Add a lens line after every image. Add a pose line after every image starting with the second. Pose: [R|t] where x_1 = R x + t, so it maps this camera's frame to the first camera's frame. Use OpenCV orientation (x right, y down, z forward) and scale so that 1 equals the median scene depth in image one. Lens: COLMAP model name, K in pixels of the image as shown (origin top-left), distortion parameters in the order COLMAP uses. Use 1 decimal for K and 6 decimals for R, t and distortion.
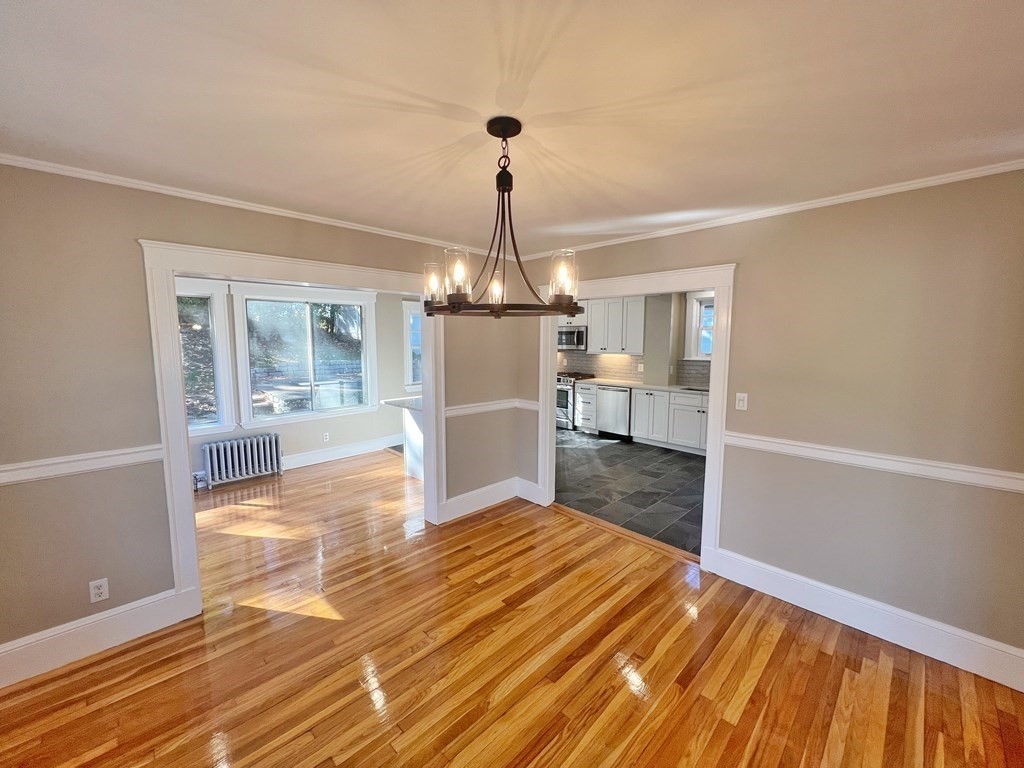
lens RADIAL K [[412.2, 0, 512.1], [0, 412.2, 379.1], [0, 0, 1]] dist [-0.002862, 0.000100]
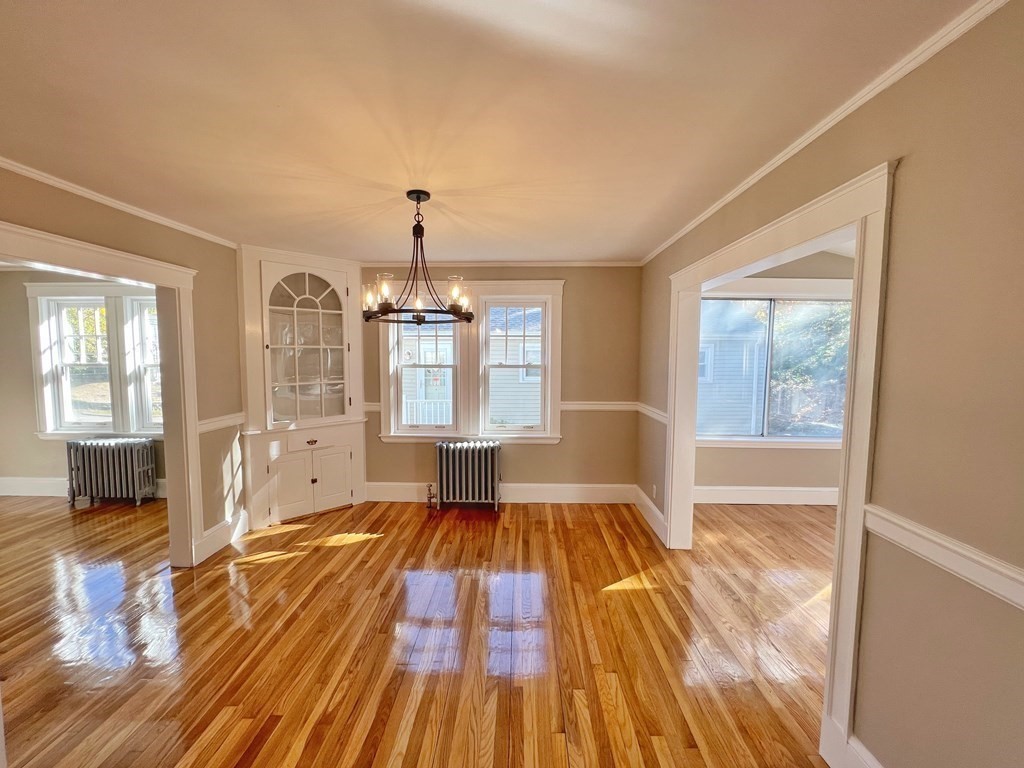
lens RADIAL K [[412.2, 0, 510.2], [0, 412.2, 382.0], [0, 0, 1]] dist [-0.002862, 0.000100]
pose [[-0.721857, 0.043881, -0.690650, 0.220543], [-0.073206, 0.987547, 0.139258, -0.047909], [0.688160, 0.151084, -0.709655, 0.658561]]
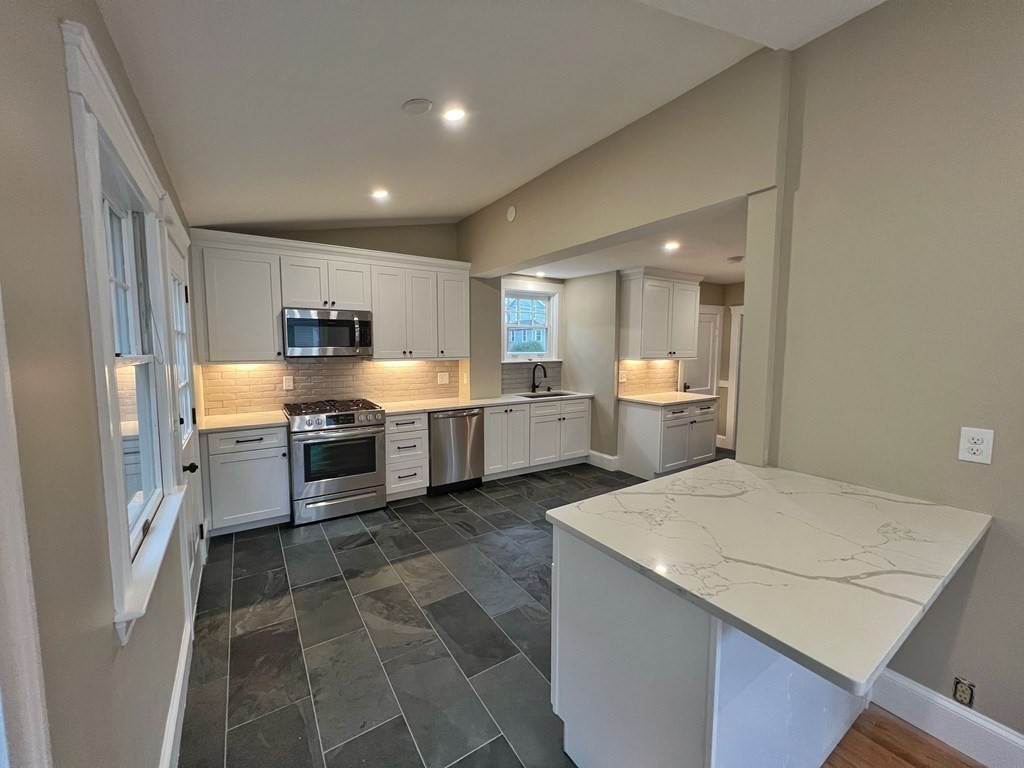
lens RADIAL K [[410.6, 0, 509.8], [0, 410.6, 382.8], [0, 0, 1]] dist [-0.003101, -0.000330]
pose [[0.198783, -0.091940, 0.975721, -0.419485], [0.094543, 0.992745, 0.074283, -0.074919], [-0.975473, 0.077482, 0.206033, 0.920755]]
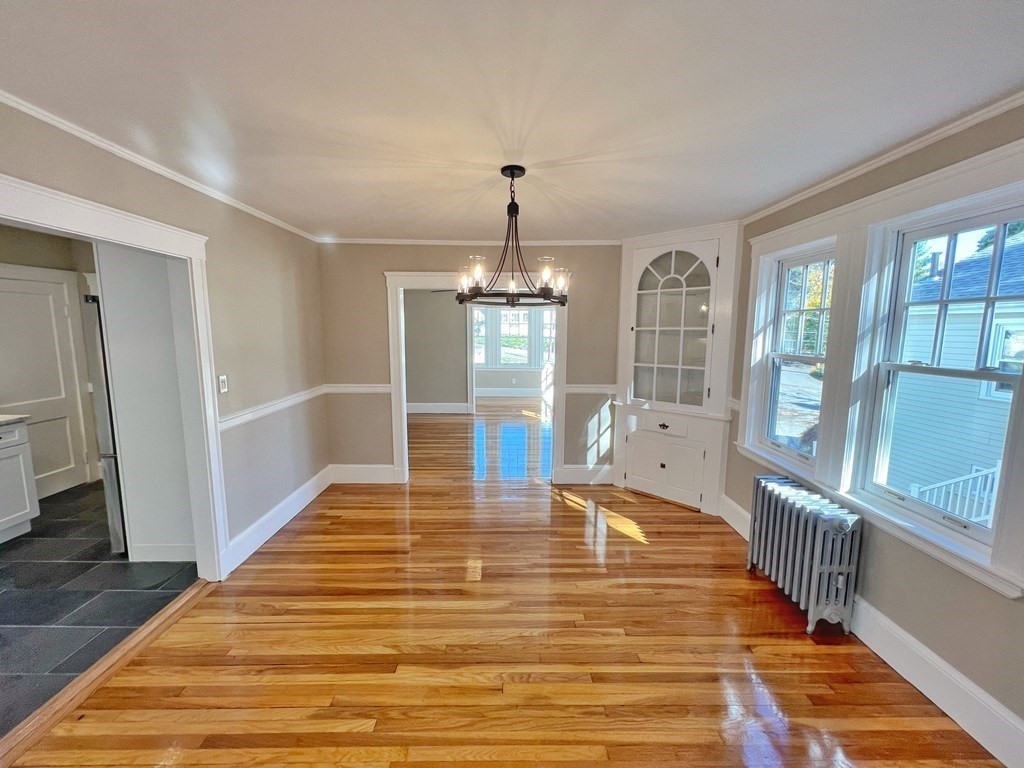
lens RADIAL K [[412.2, 0, 507.3], [0, 412.2, 380.0], [0, 0, 1]] dist [-0.002862, 0.000100]
pose [[-0.715093, -0.090527, 0.693143, -0.292585], [0.063085, 0.979175, 0.192967, -0.048946], [-0.696177, 0.181716, -0.694490, 0.589422]]
